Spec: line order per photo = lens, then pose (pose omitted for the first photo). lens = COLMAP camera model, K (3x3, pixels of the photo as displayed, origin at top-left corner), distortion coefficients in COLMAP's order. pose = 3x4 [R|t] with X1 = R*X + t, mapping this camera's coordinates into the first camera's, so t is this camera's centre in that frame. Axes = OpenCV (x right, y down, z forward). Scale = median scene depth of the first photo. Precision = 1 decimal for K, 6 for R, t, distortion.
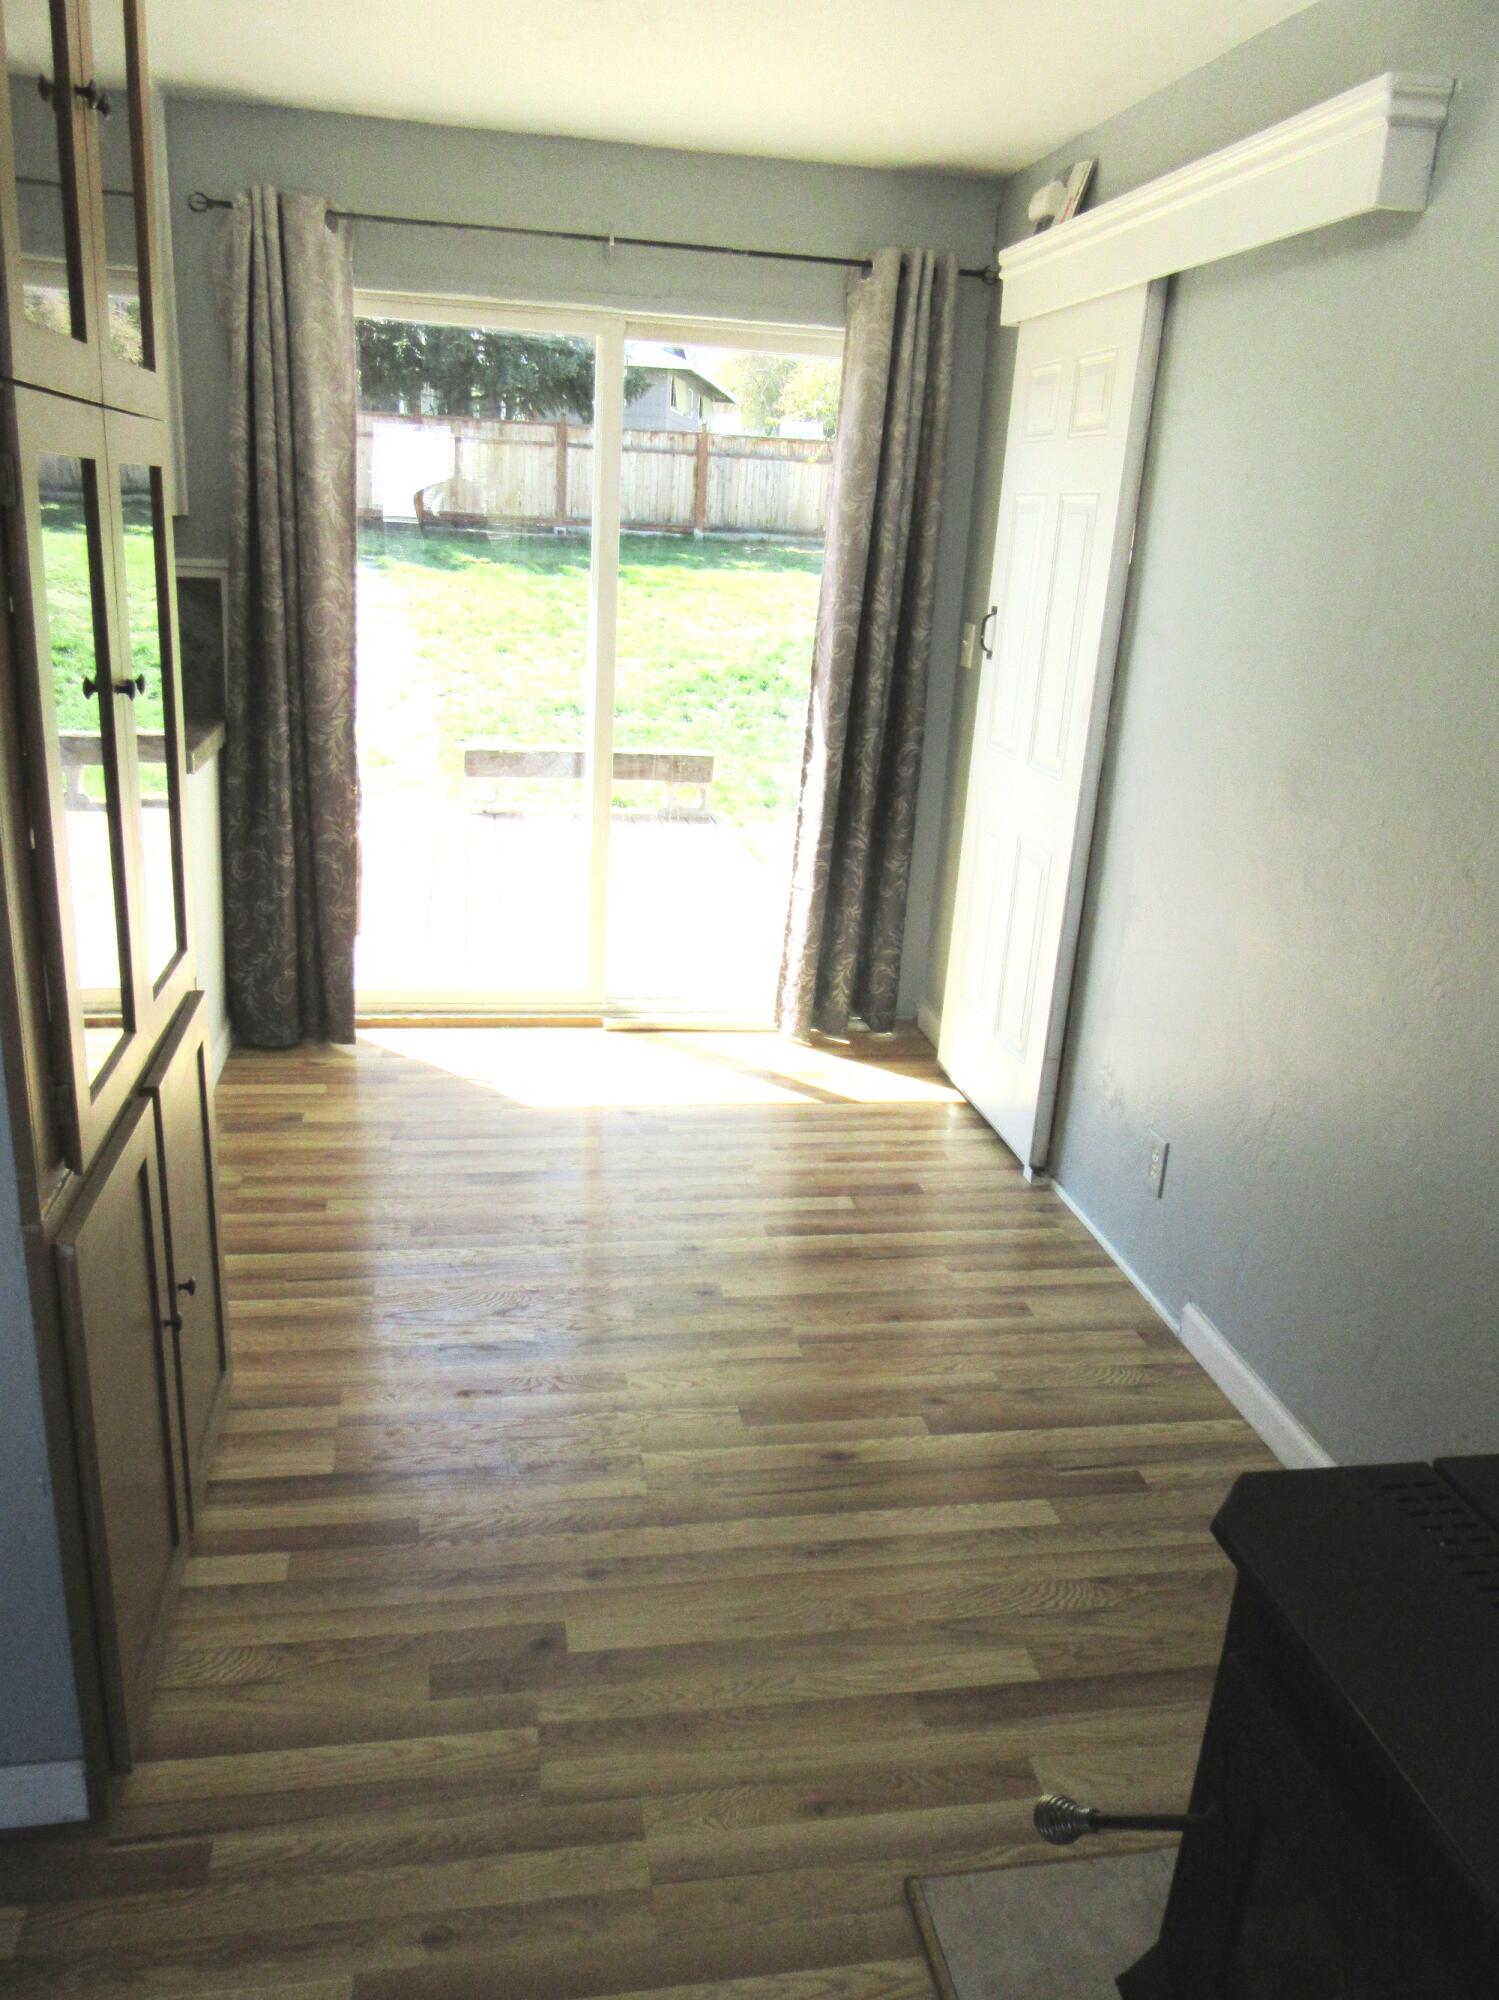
lens RADIAL K [[1479.1, 0, 751.4], [0, 1479.1, 1004.8], [0, 0, 1]] dist [-0.007263, 0.000837]
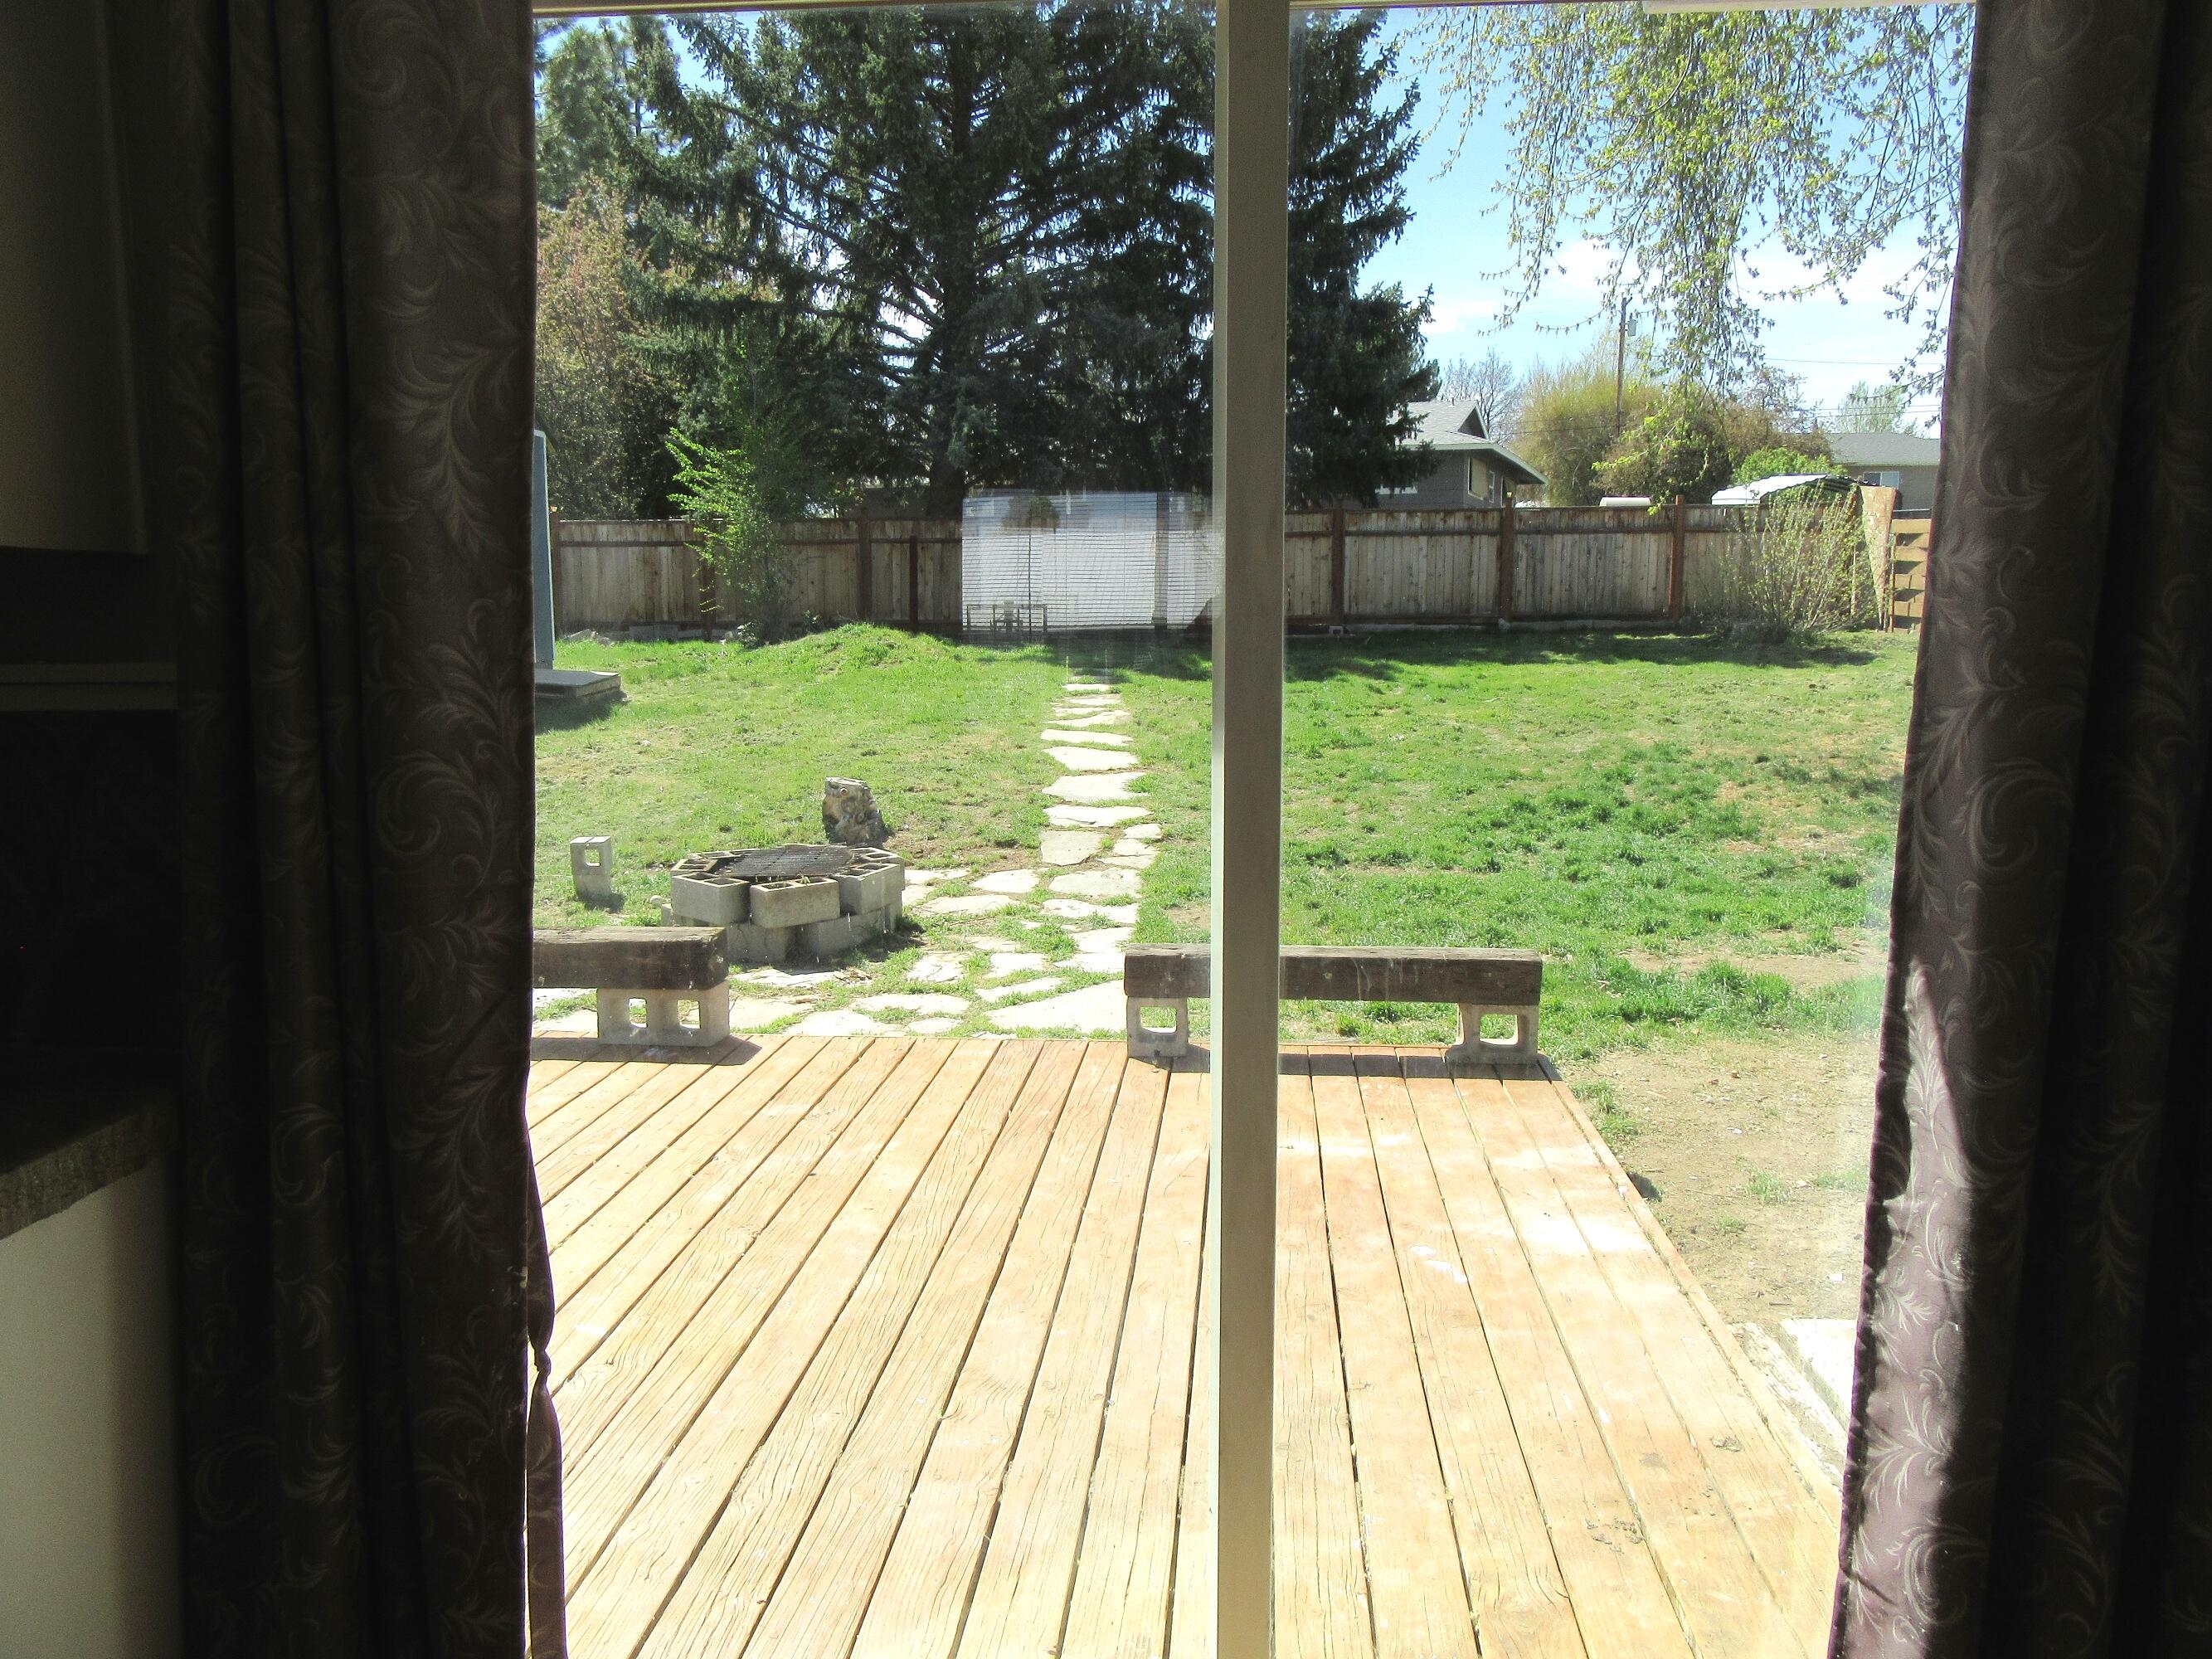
lens RADIAL K [[1636.0, 0, 1103.6], [0, 1636.0, 828.9], [0, 0, 1]] dist [-0.007263, 0.000837]
pose [[0.961629, -0.024483, -0.273259, -0.008856], [-0.028866, 0.981453, -0.189517, -0.057531], [0.272831, 0.190133, 0.943087, 0.208167]]
